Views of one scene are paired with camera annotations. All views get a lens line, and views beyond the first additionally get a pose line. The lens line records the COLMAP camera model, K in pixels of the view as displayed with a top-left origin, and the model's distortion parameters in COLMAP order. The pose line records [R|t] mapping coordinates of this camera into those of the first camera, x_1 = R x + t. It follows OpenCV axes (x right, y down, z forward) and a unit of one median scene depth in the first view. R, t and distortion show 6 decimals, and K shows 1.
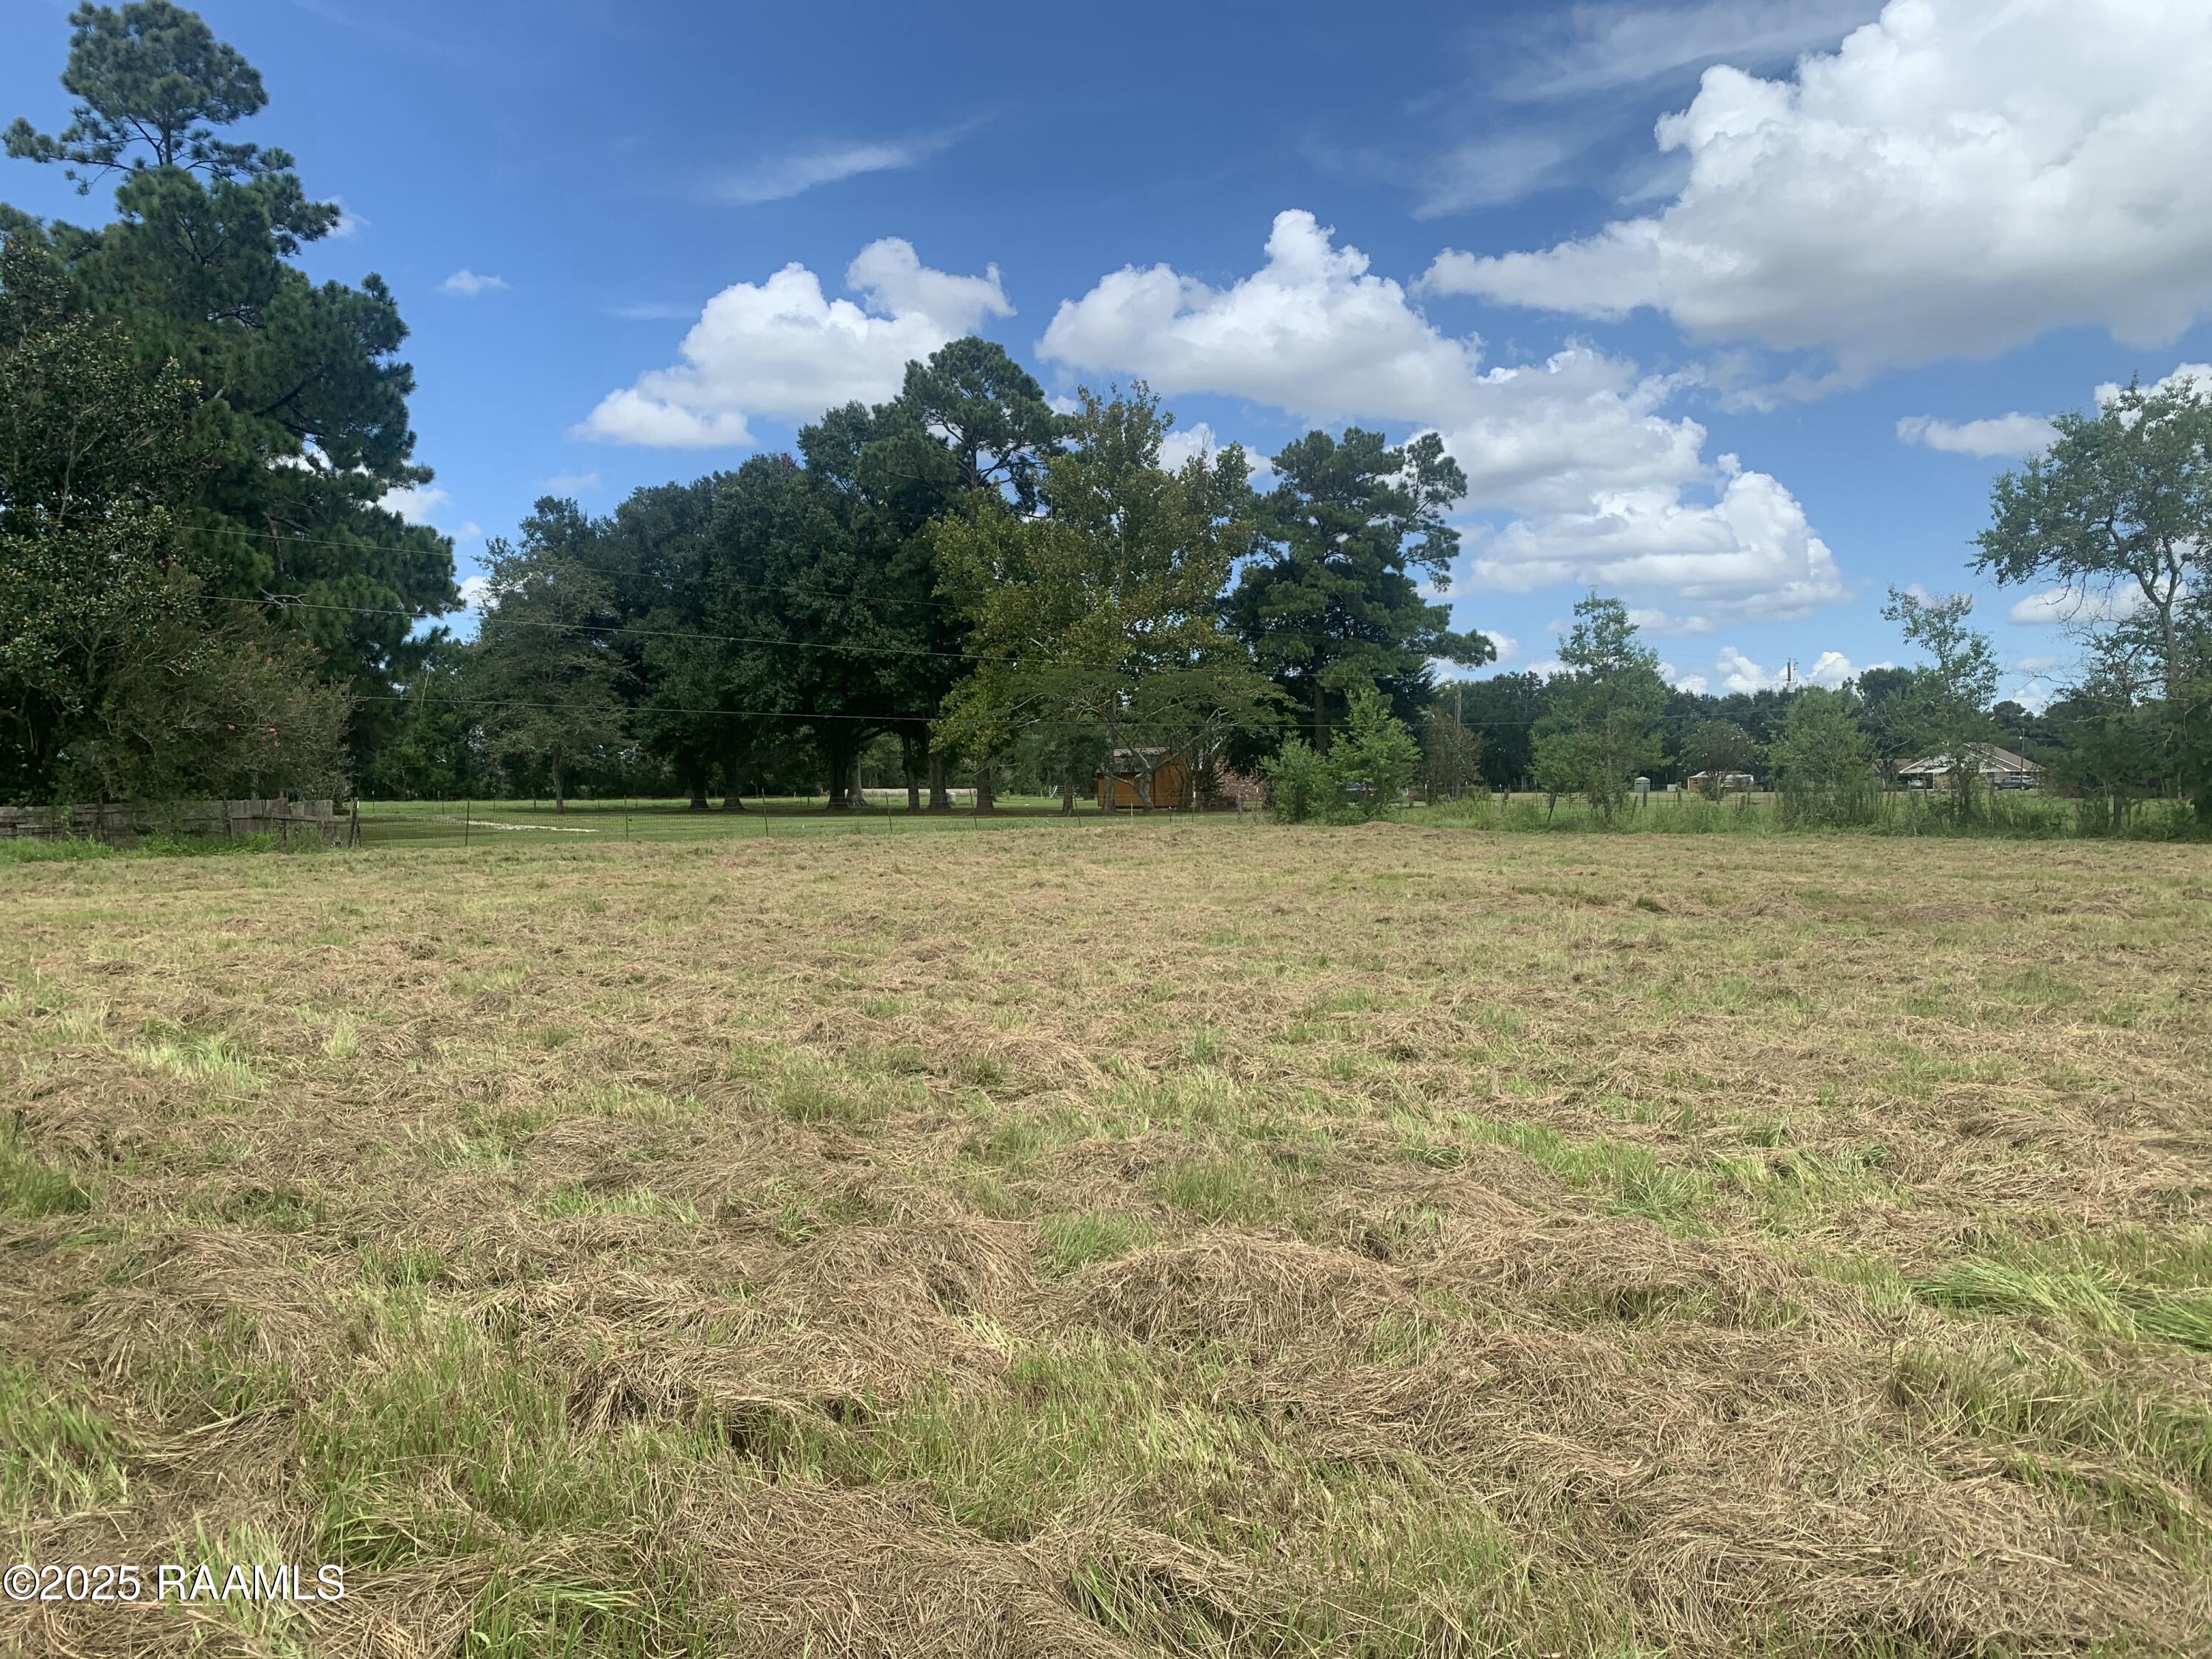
lens RADIAL K [[1670.4, 0, 1106.0], [0, 1670.4, 829.5], [0, 0, 1]] dist [-0.004460, 0.003425]
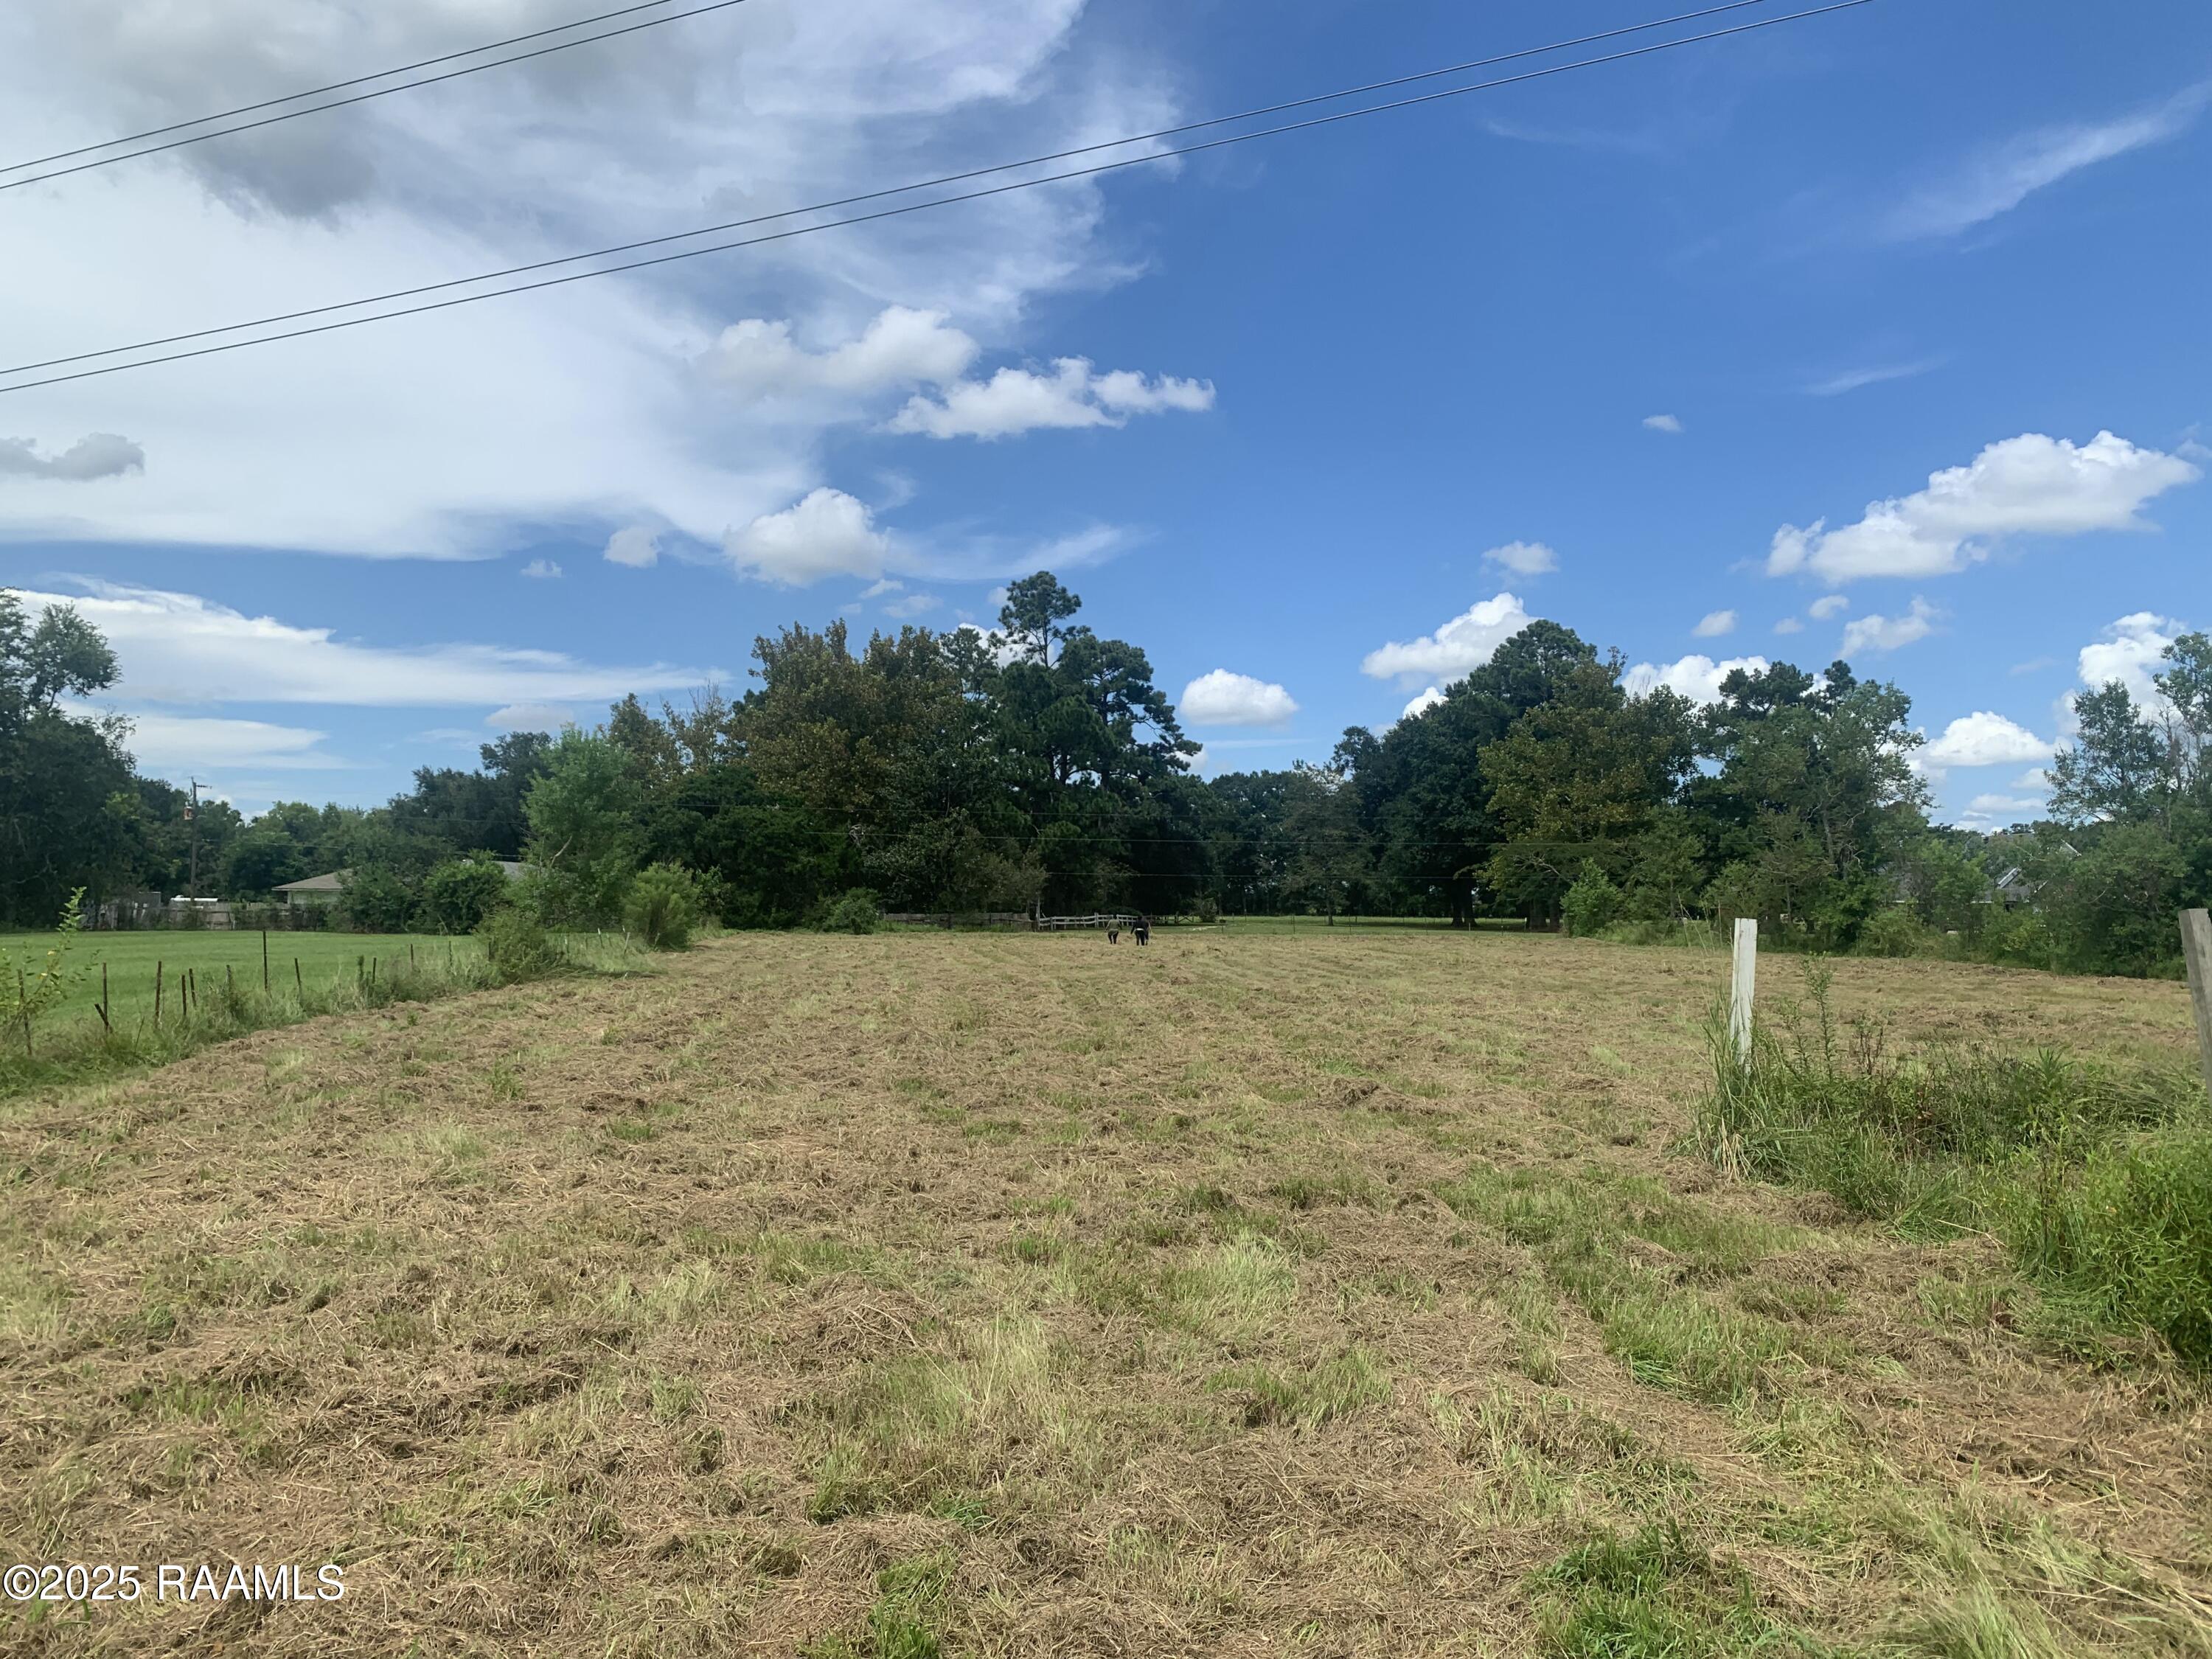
lens RADIAL K [[1679.3, 0, 1106.0], [0, 1679.3, 829.5], [0, 0, 1]] dist [-0.007206, 0.005686]
pose [[0.757994, -0.019205, -0.651979, 0.345662], [-0.026883, 0.997797, -0.060646, 0.001958], [0.651708, 0.063496, 0.755808, -0.235270]]
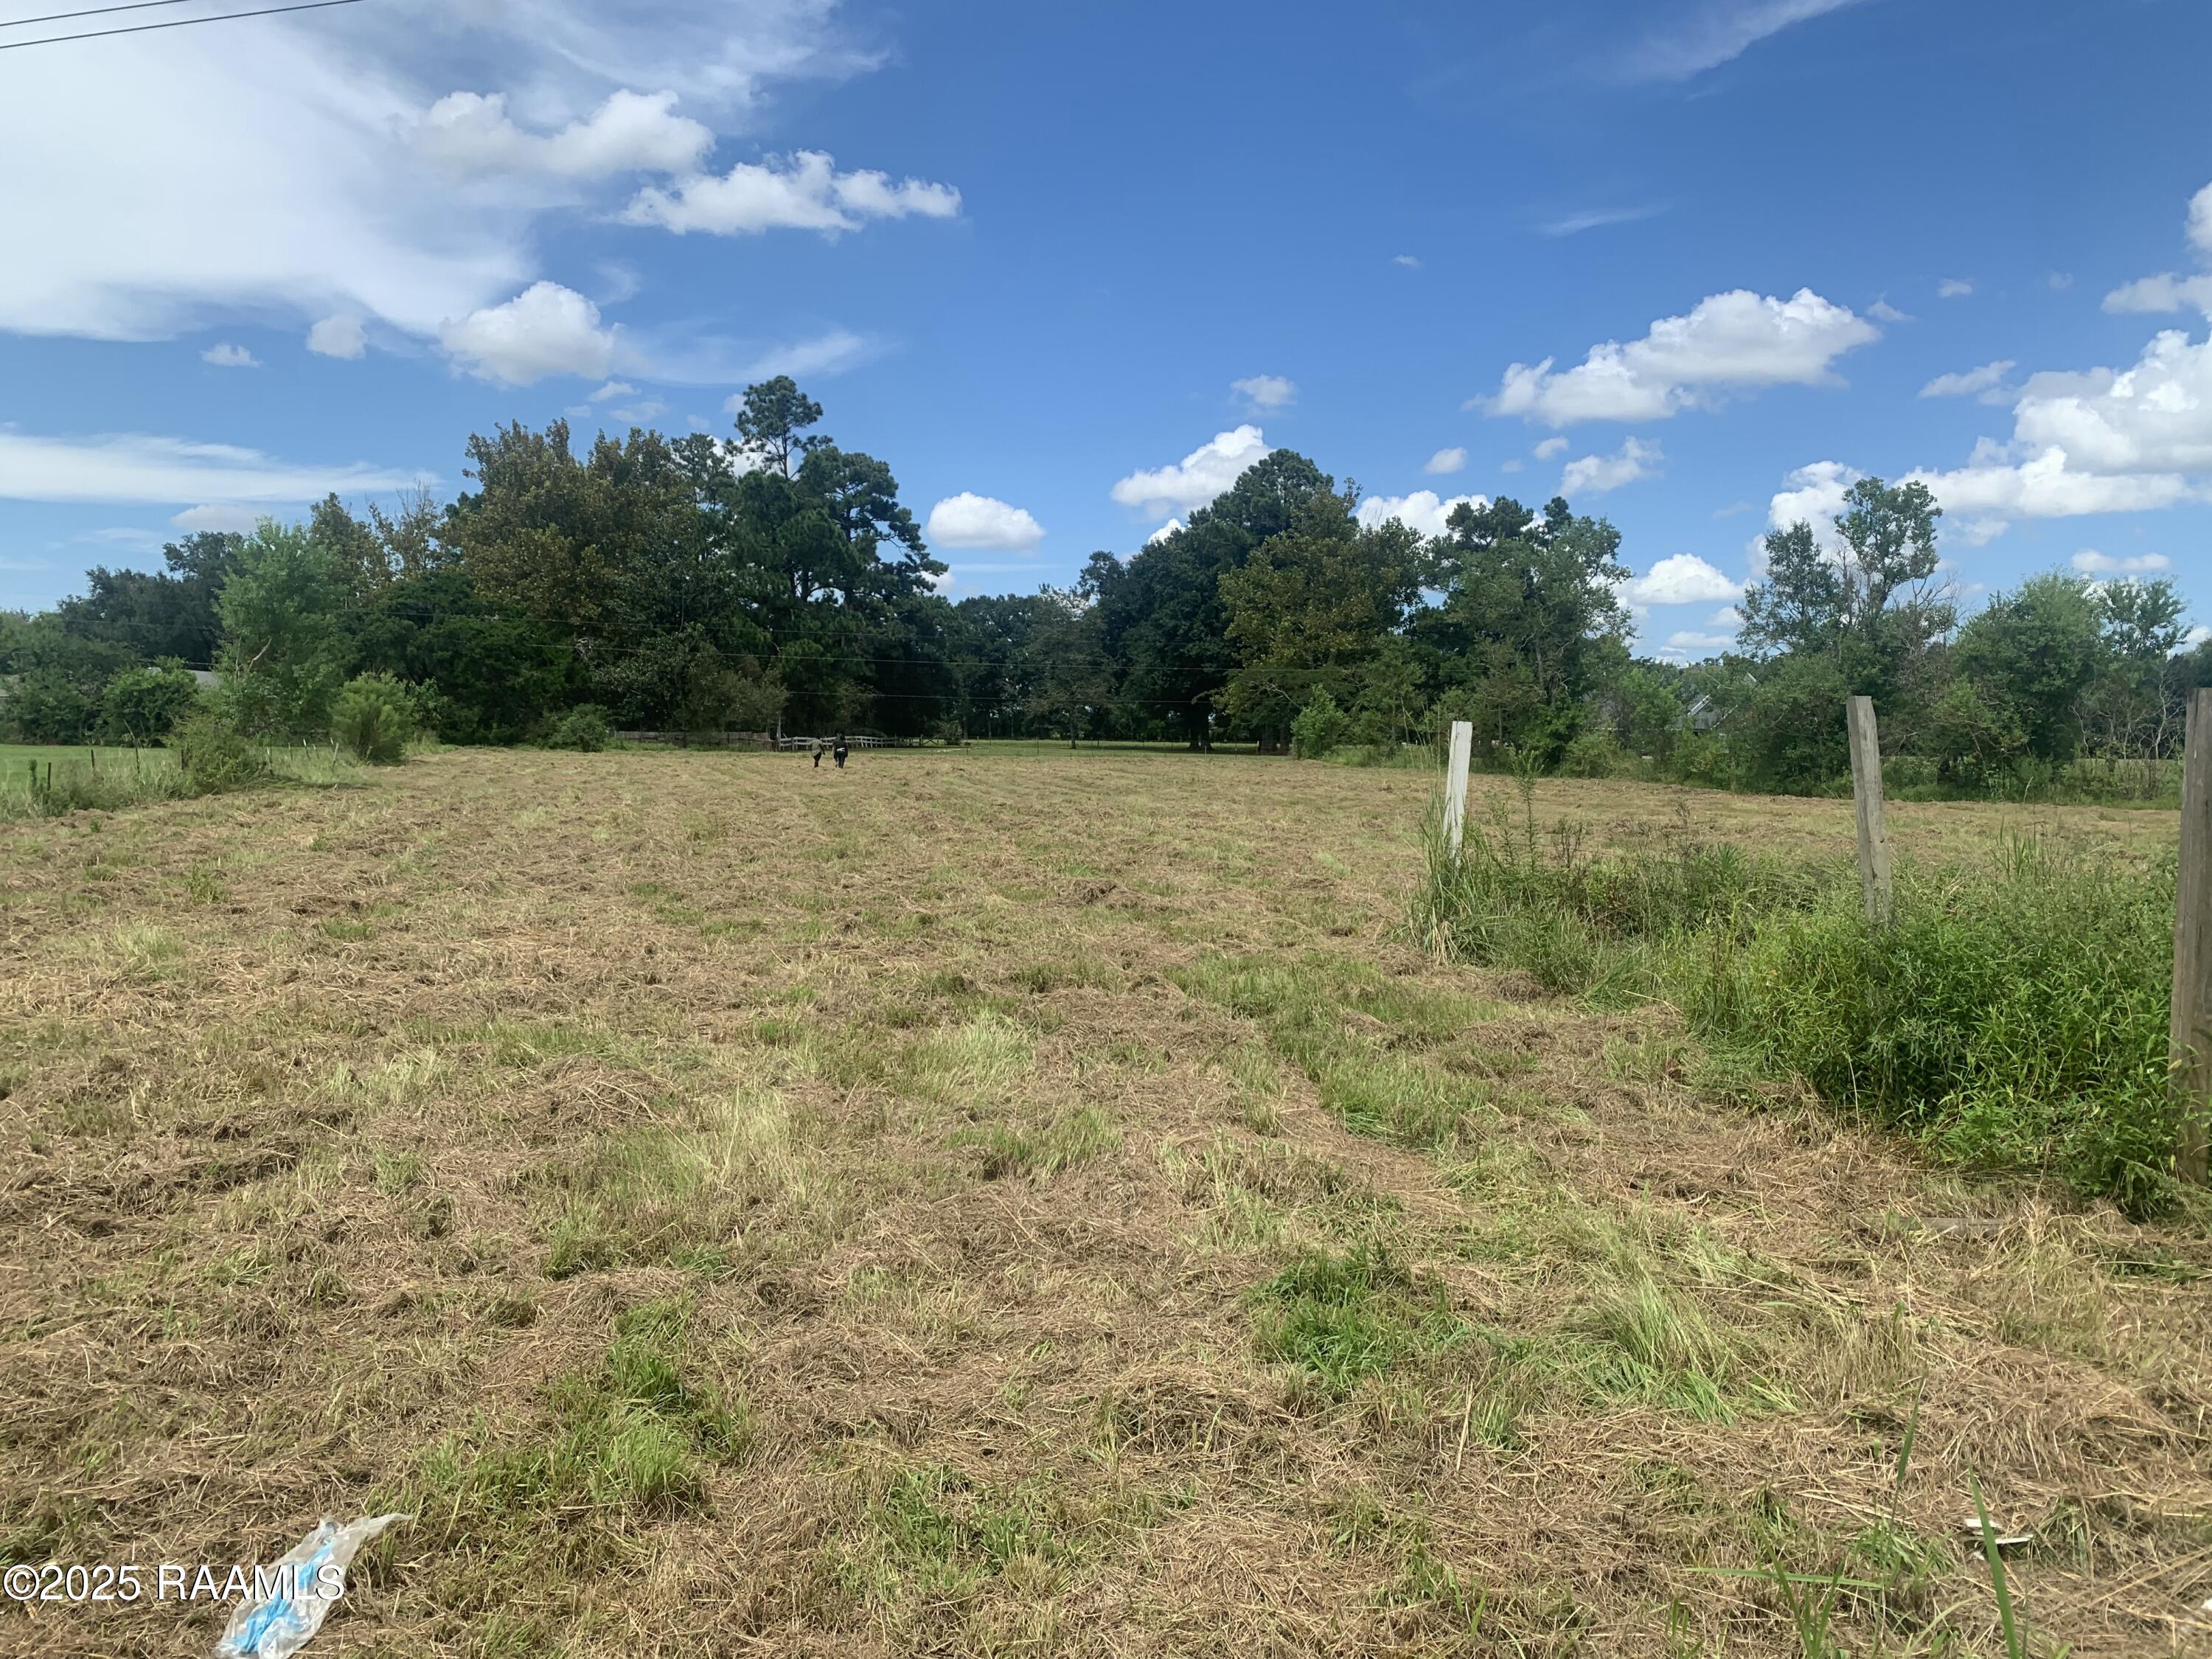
lens RADIAL K [[1670.4, 0, 1106.0], [0, 1670.4, 829.5], [0, 0, 1]] dist [-0.004460, 0.003425]
pose [[0.848763, 0.047302, -0.526653, 0.345614], [-0.034287, 0.998818, 0.034453, 0.007580], [0.527660, -0.011185, 0.849382, -0.234935]]
